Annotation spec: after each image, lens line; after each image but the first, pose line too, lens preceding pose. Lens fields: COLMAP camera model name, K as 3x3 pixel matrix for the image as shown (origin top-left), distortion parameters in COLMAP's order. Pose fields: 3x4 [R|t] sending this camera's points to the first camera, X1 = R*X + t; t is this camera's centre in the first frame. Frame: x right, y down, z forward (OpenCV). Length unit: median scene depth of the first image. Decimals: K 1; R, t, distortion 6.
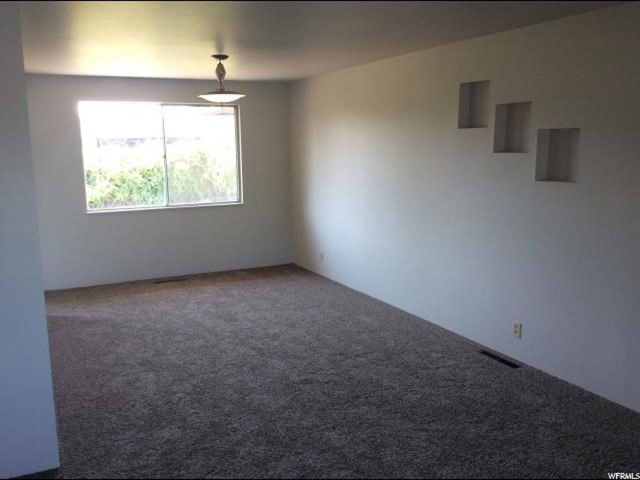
lens RADIAL K [[589.7, 0, 320.0], [0, 589.7, 240.0], [0, 0, 1]] dist [0.111114, -0.217113]
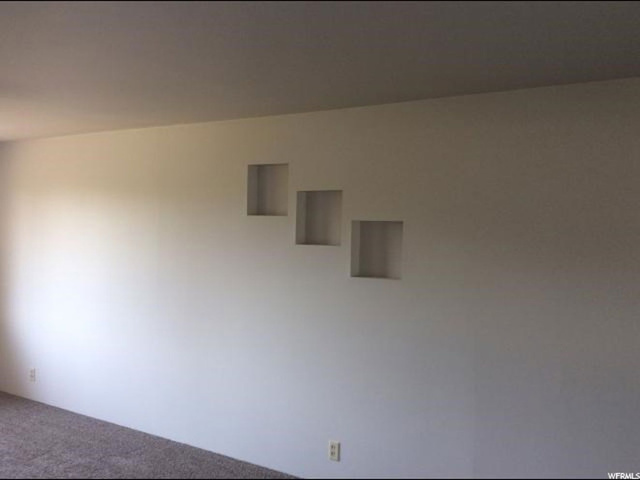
lens RADIAL K [[589.7, 0, 320.0], [0, 589.7, 240.0], [0, 0, 1]] dist [0.111114, -0.217113]
pose [[0.858996, 0.008074, 0.511919, -0.106990], [0.061802, 0.990929, -0.119333, -0.040786], [-0.508238, 0.134144, 0.850705, 0.209216]]
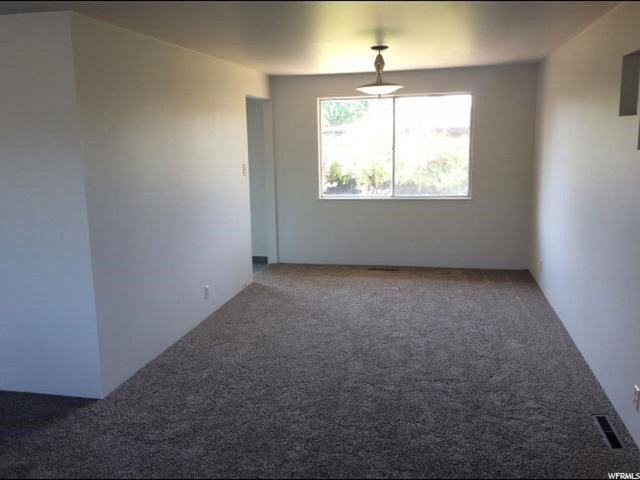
lens RADIAL K [[589.7, 0, 320.0], [0, 589.7, 240.0], [0, 0, 1]] dist [0.111114, -0.217113]
pose [[0.783851, 0.106242, -0.611793, 0.387973], [-0.093671, 0.994211, 0.052637, -0.035209], [0.613843, 0.016047, 0.789265, 0.170328]]
